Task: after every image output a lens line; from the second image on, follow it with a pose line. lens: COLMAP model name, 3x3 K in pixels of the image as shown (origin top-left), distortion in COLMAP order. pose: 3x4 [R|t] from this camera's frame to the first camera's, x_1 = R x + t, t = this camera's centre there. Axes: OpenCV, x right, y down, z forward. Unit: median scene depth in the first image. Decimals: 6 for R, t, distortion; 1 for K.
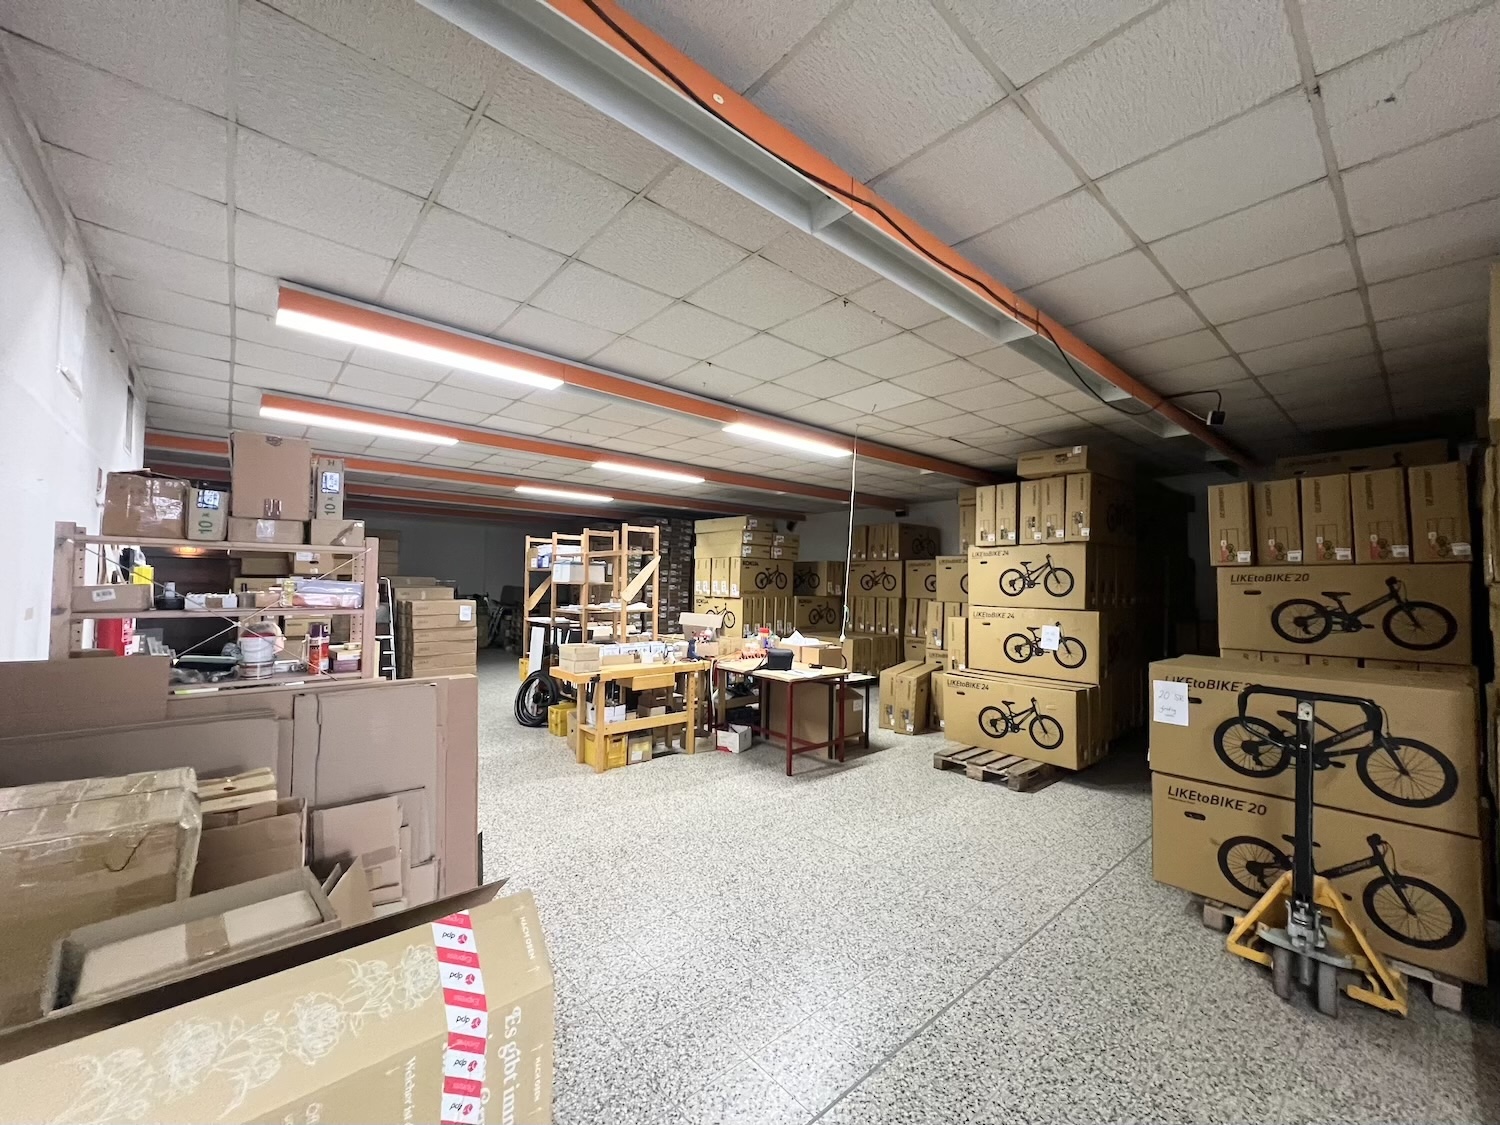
lens RADIAL K [[597.5, 0, 748.2], [0, 597.5, 565.7], [0, 0, 1]] dist [-0.000138, 0.000009]
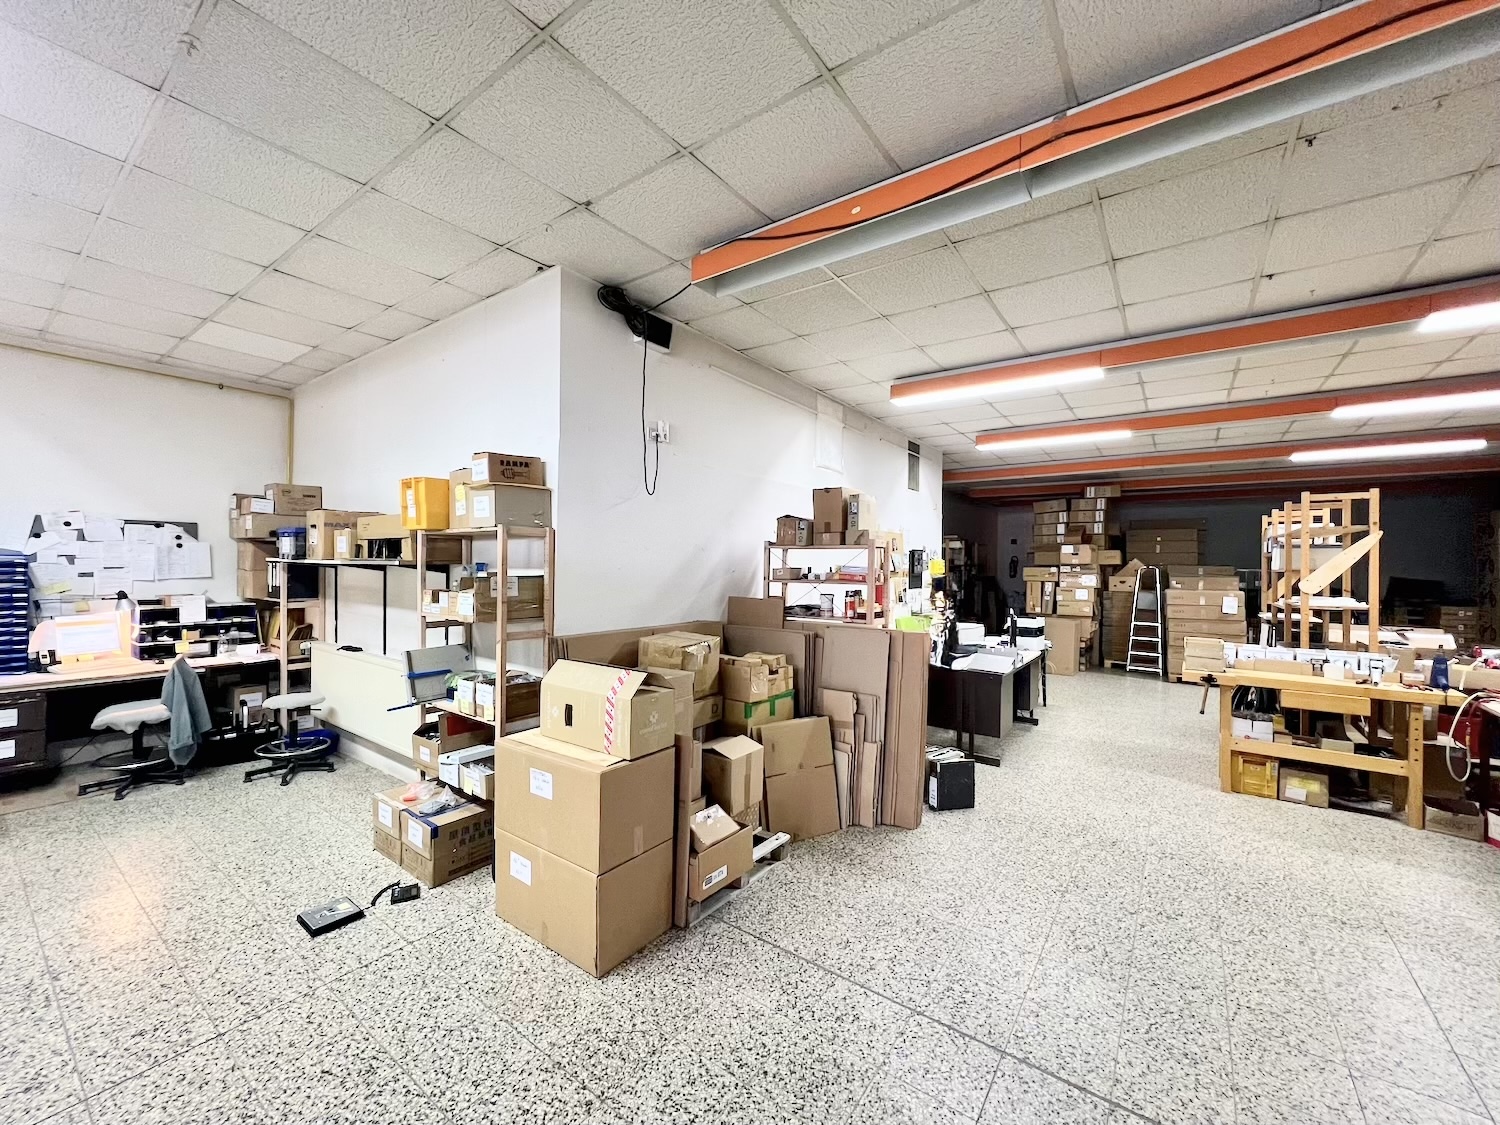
lens RADIAL K [[597.5, 0, 748.2], [0, 597.5, 565.7], [0, 0, 1]] dist [-0.000138, 0.000009]
pose [[0.221137, -0.010084, -0.975191, 0.407309], [0.022957, 0.999723, -0.005132, 0.012137], [0.974973, -0.021252, 0.221307, 0.145050]]
